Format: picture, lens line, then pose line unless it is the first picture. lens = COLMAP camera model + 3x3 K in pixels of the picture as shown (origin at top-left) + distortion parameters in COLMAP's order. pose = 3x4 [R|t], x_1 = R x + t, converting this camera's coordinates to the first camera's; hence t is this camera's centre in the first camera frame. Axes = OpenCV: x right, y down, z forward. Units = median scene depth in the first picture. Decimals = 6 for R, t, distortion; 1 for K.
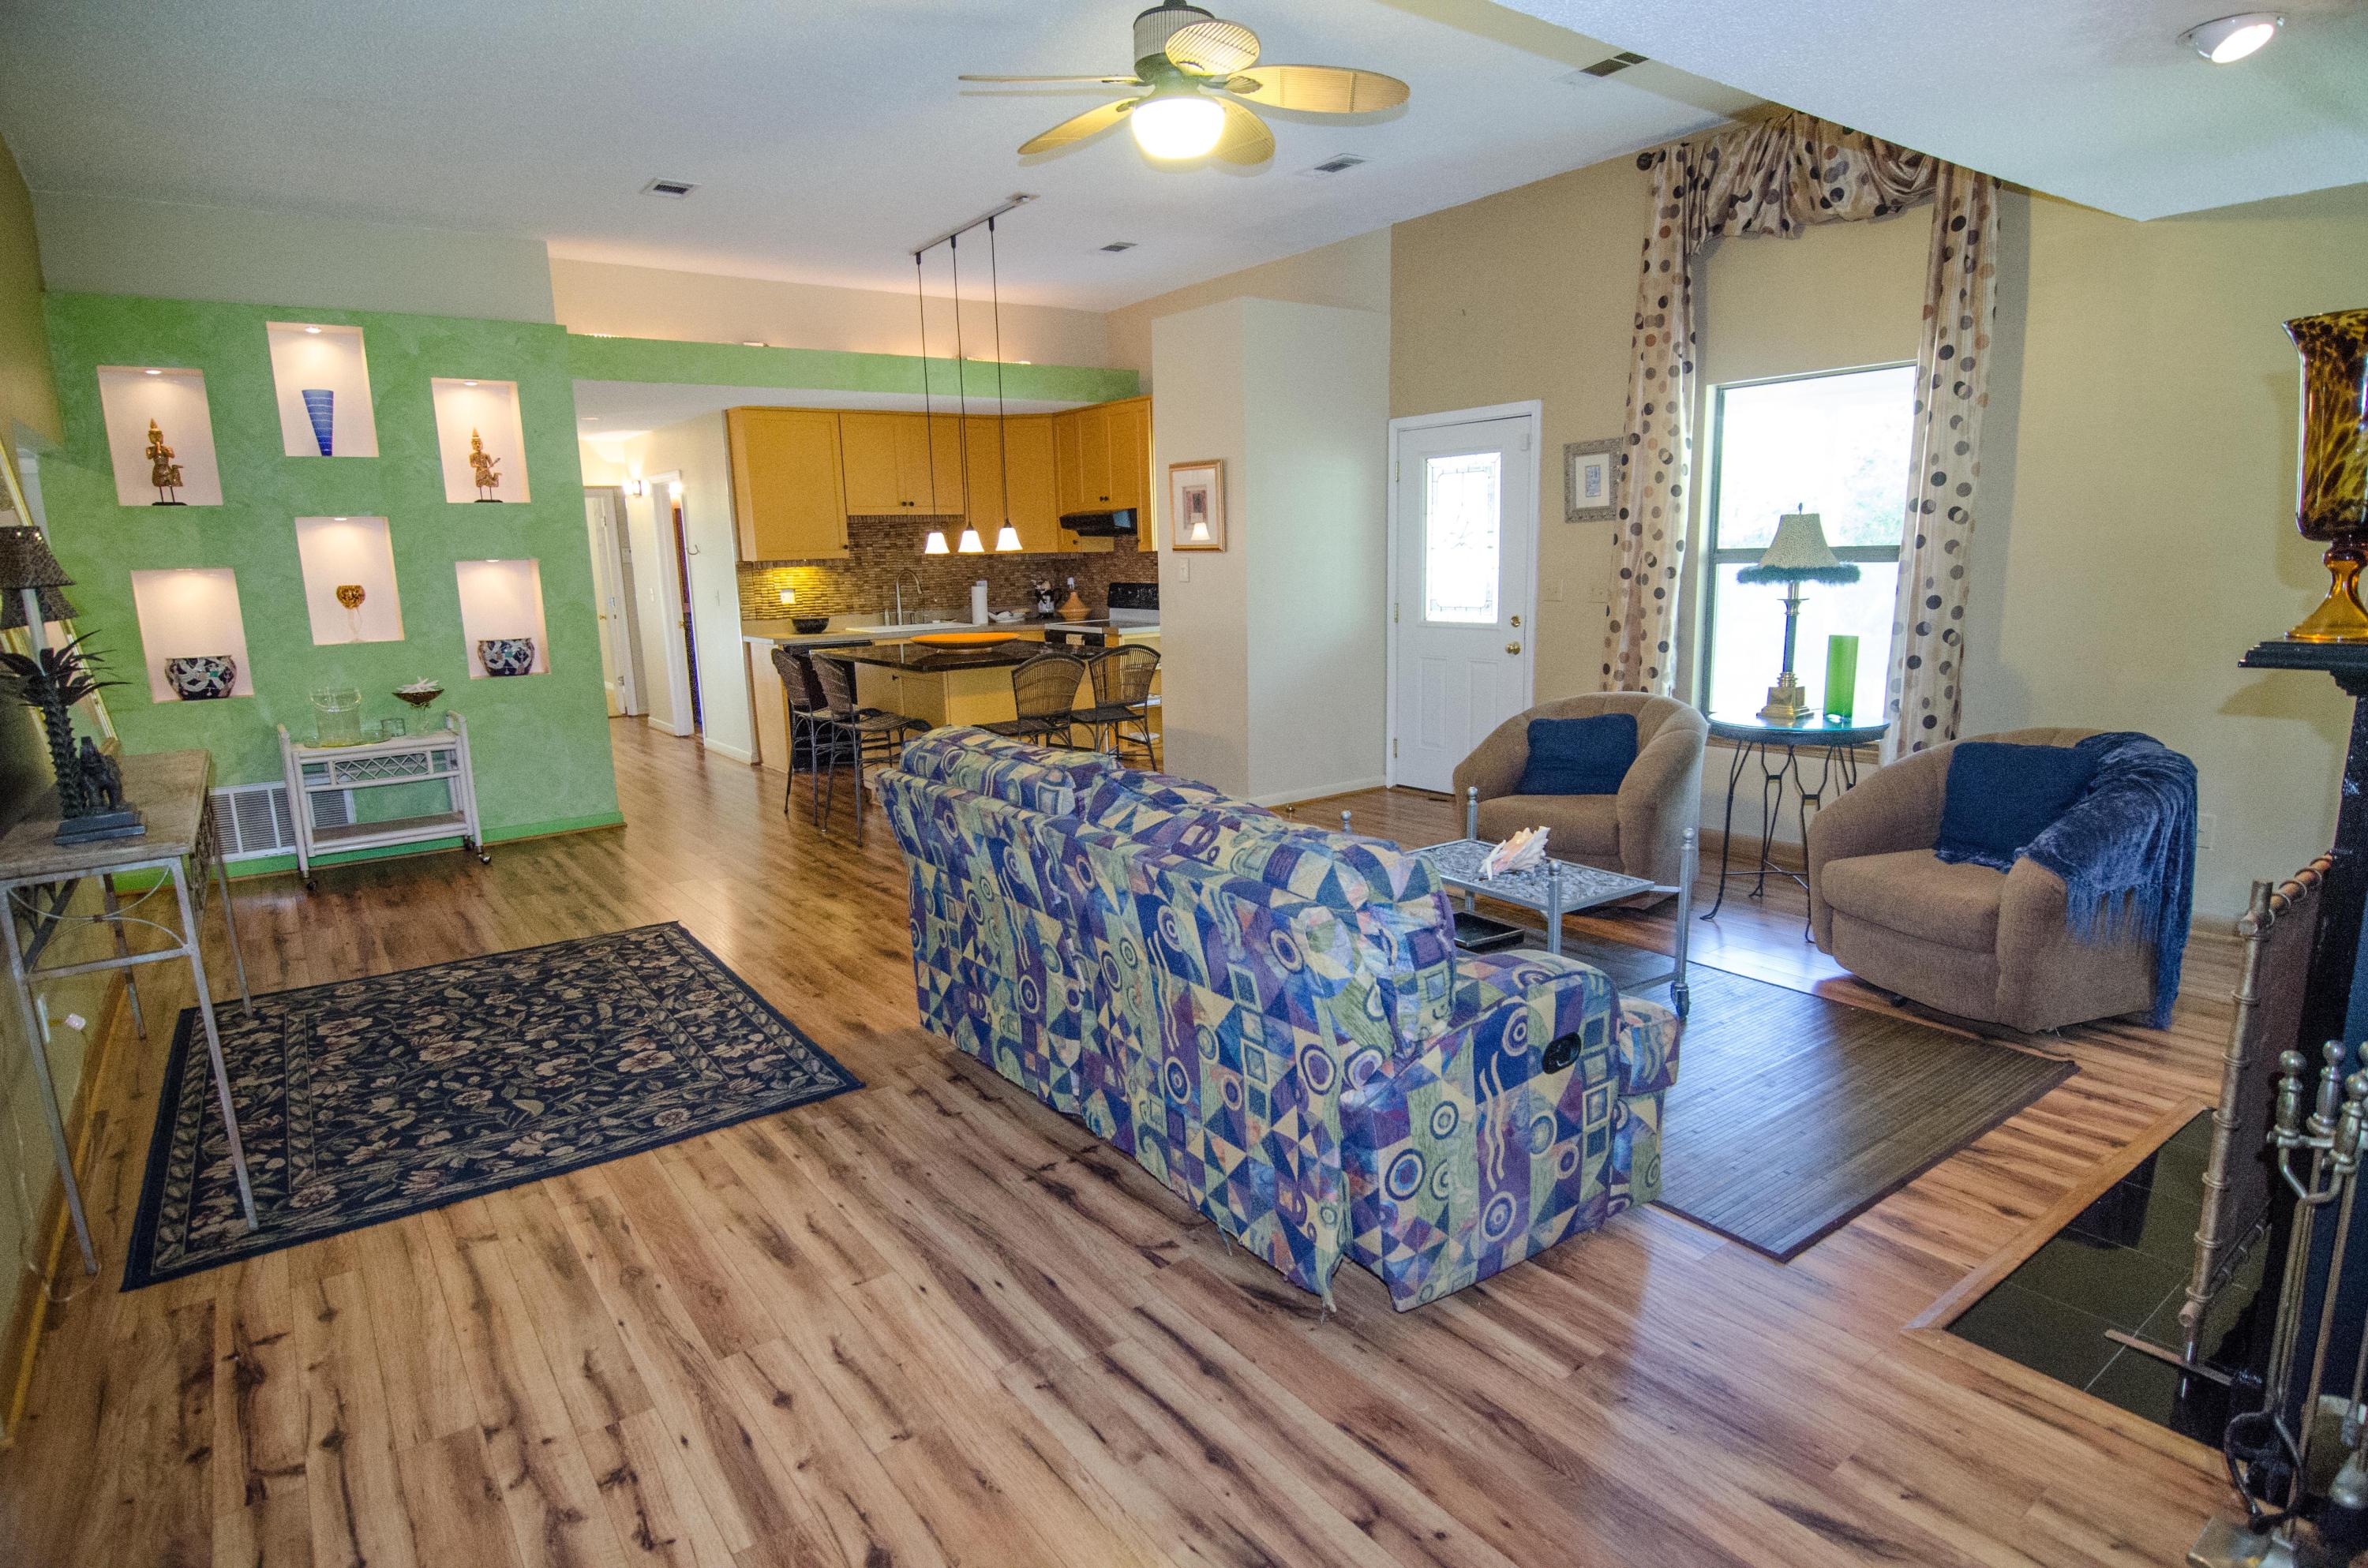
lens RADIAL K [[1257.2, 0, 1192.2], [0, 1257.2, 788.4], [0, 0, 1]] dist [-0.011765, -0.003784]
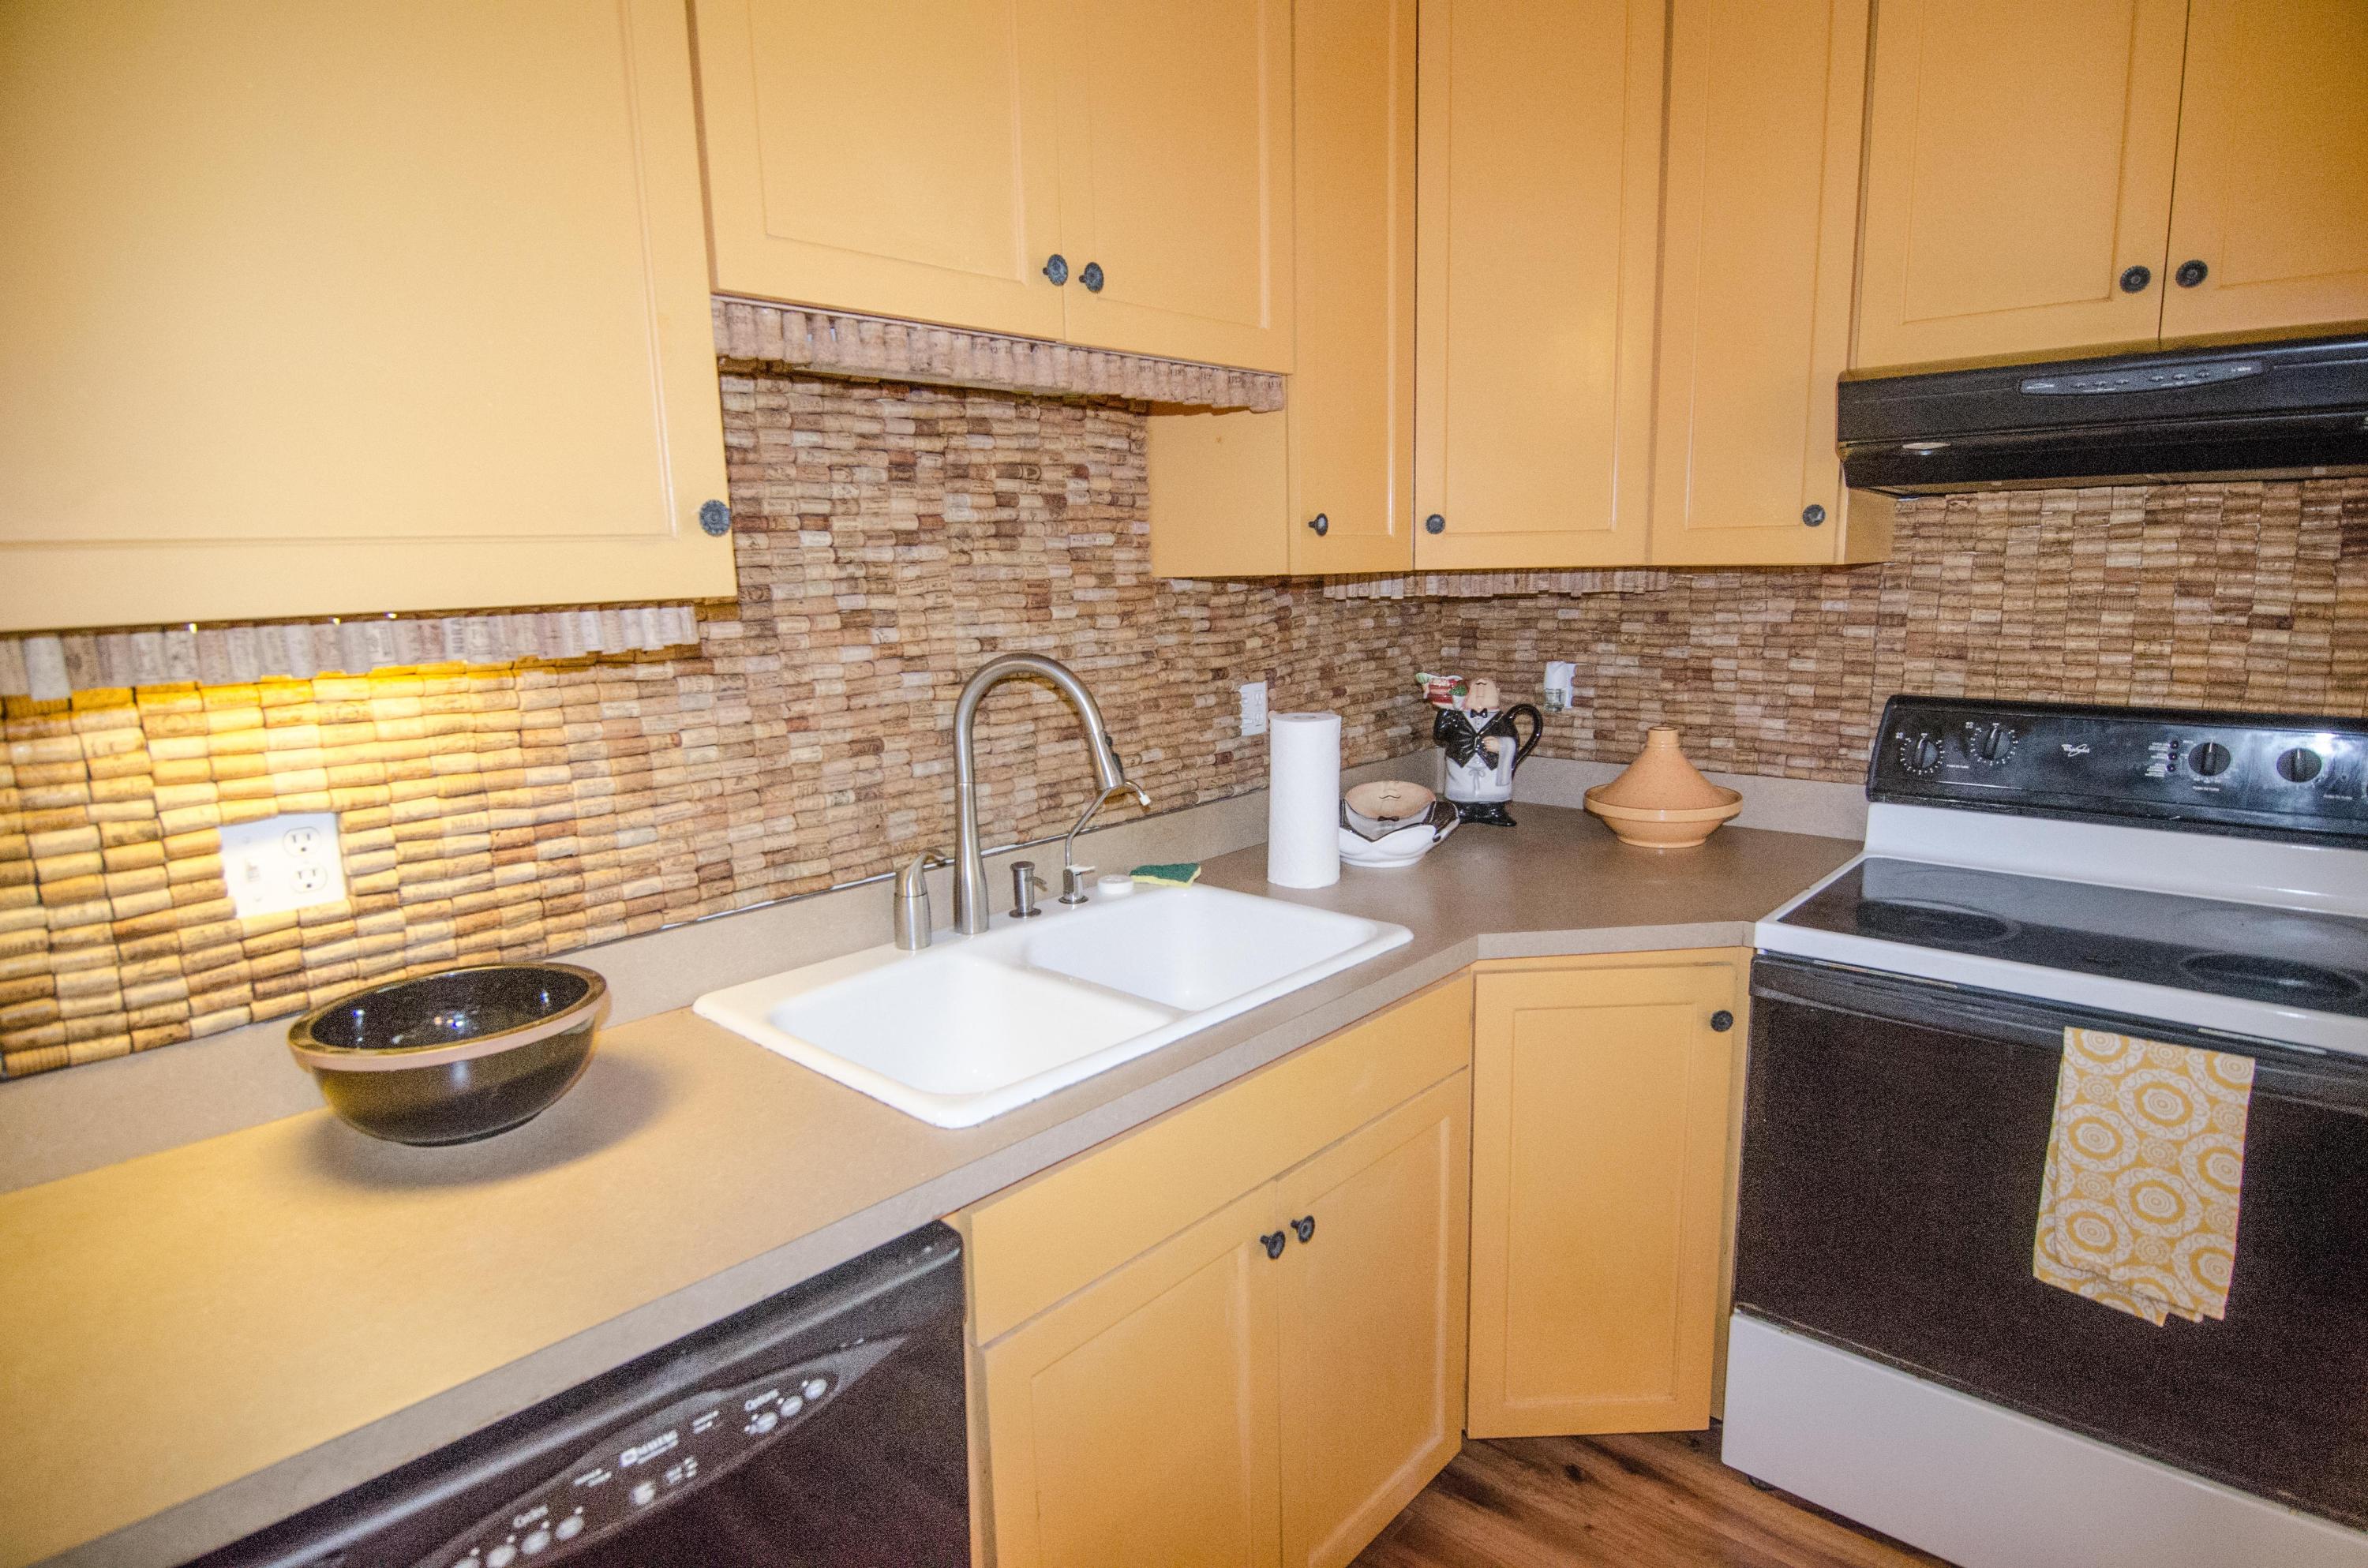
lens RADIAL K [[1257.2, 0, 1175.4], [0, 1257.2, 784.4], [0, 0, 1]] dist [-0.011765, -0.003784]
pose [[0.982739, -0.030416, 0.182478, -0.244381], [0.033896, 0.999298, -0.015983, -0.153875], [-0.181864, 0.021892, 0.983080, 0.828511]]
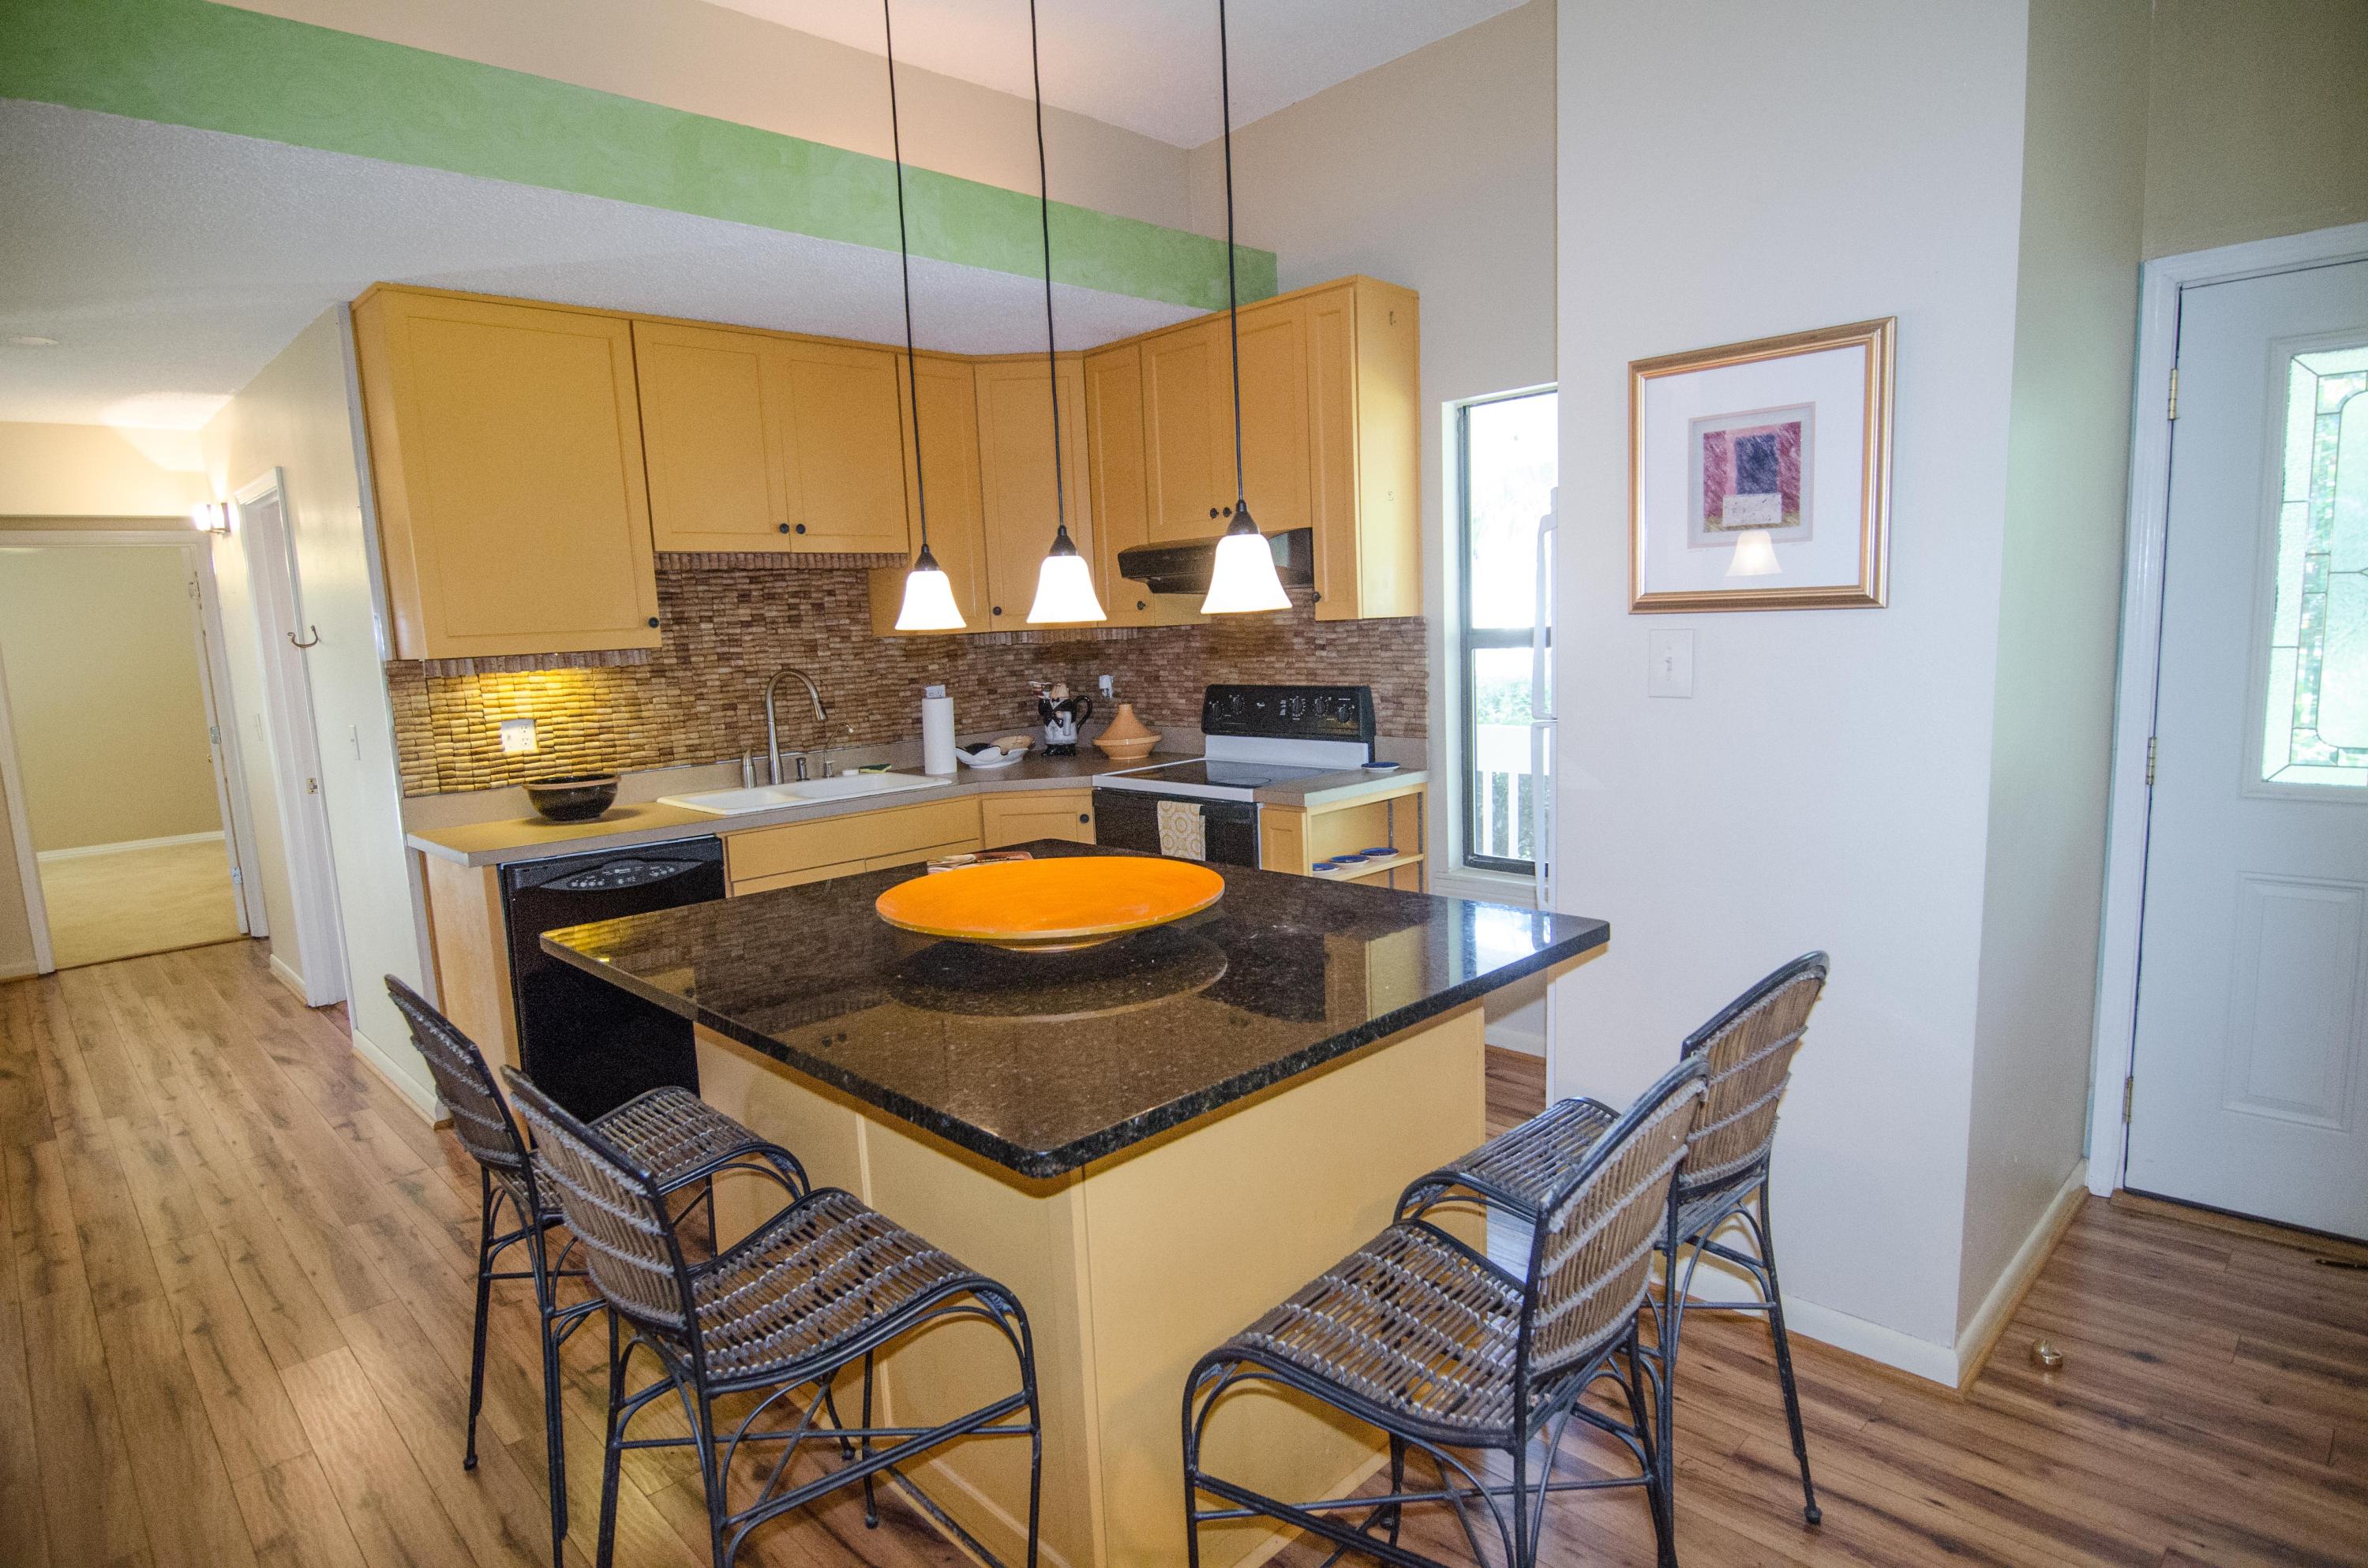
lens RADIAL K [[1257.2, 0, 1189.3], [0, 1257.2, 795.4], [0, 0, 1]] dist [-0.011765, -0.003784]
pose [[0.990775, -0.035248, 0.130854, -0.144640], [0.042341, 0.997758, -0.051822, -0.097710], [-0.128735, 0.056884, 0.990046, 0.526239]]
